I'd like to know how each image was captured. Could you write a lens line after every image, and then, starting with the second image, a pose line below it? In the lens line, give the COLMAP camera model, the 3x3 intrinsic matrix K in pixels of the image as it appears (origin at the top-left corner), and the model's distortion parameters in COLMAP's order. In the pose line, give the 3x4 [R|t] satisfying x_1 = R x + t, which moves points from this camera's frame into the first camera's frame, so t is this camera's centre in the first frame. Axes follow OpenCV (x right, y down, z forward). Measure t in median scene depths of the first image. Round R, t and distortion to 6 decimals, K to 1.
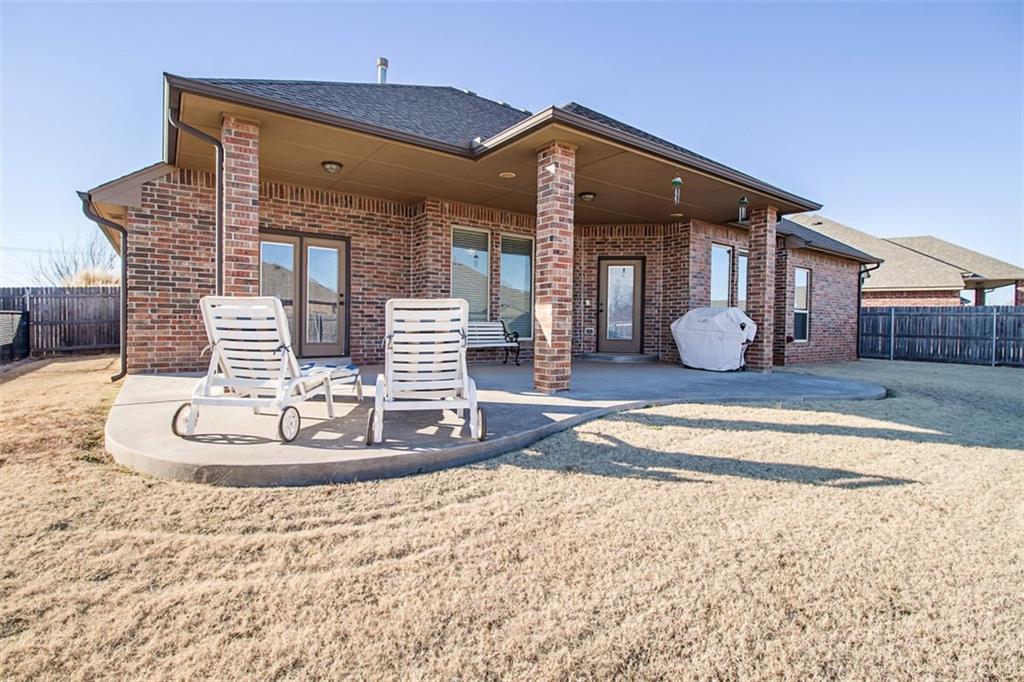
lens RADIAL K [[488.2, 0, 510.6], [0, 488.2, 331.0], [0, 0, 1]] dist [0.014247, -0.000056]
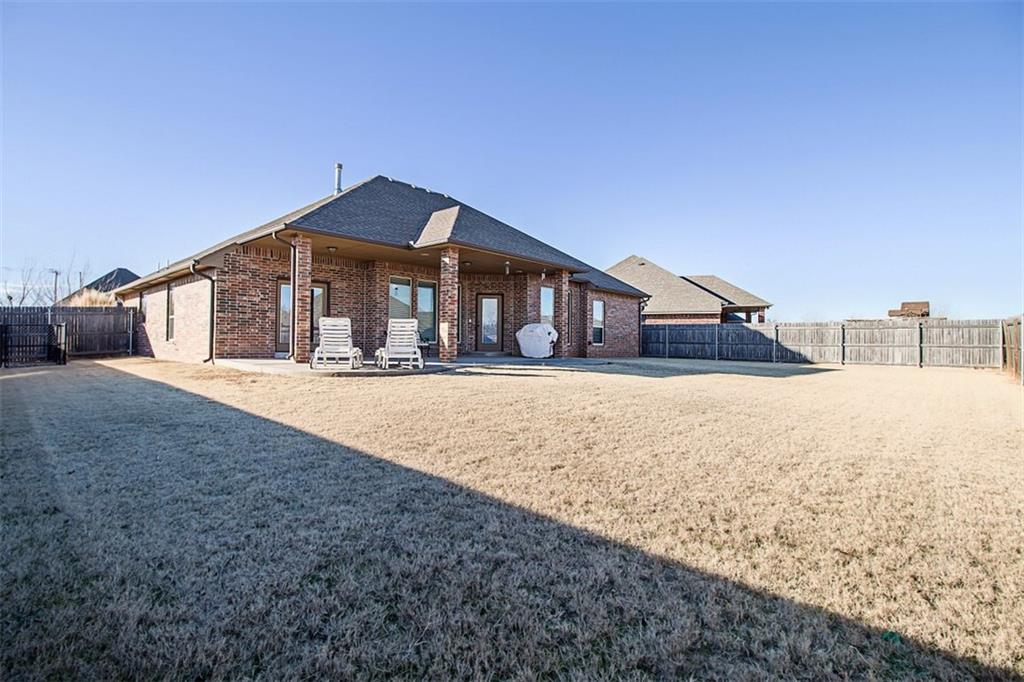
lens RADIAL K [[488.2, 0, 503.6], [0, 488.2, 341.5], [0, 0, 1]] dist [0.014247, -0.000056]
pose [[0.981526, -0.002992, 0.191304, -0.052150], [0.005871, 0.999878, -0.014489, 0.040263], [-0.191237, 0.015345, 0.981424, -0.698501]]
